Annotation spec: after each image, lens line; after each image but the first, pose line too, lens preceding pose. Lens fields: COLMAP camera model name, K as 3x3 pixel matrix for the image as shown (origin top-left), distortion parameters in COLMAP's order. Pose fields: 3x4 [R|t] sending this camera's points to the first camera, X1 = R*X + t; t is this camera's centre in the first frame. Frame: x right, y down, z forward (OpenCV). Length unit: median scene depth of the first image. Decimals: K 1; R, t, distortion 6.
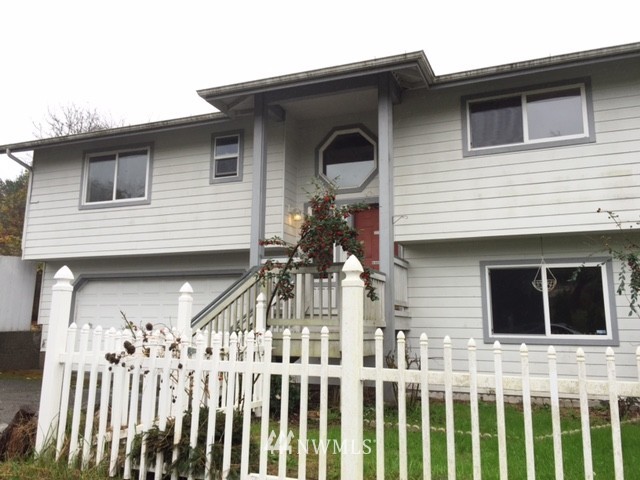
lens RADIAL K [[551.4, 0, 319.2], [0, 551.4, 226.8], [0, 0, 1]] dist [0.083683, -0.108096]
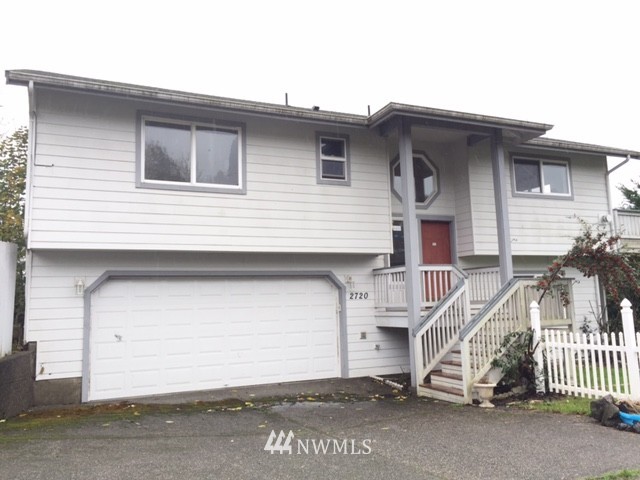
lens RADIAL K [[551.4, 0, 319.2], [0, 551.4, 226.8], [0, 0, 1]] dist [0.083683, -0.108096]
pose [[0.675497, 0.068272, 0.734195, -0.888449], [-0.096644, 0.995312, -0.003636, 0.001785], [-0.731002, -0.068499, 0.678928, 0.325315]]
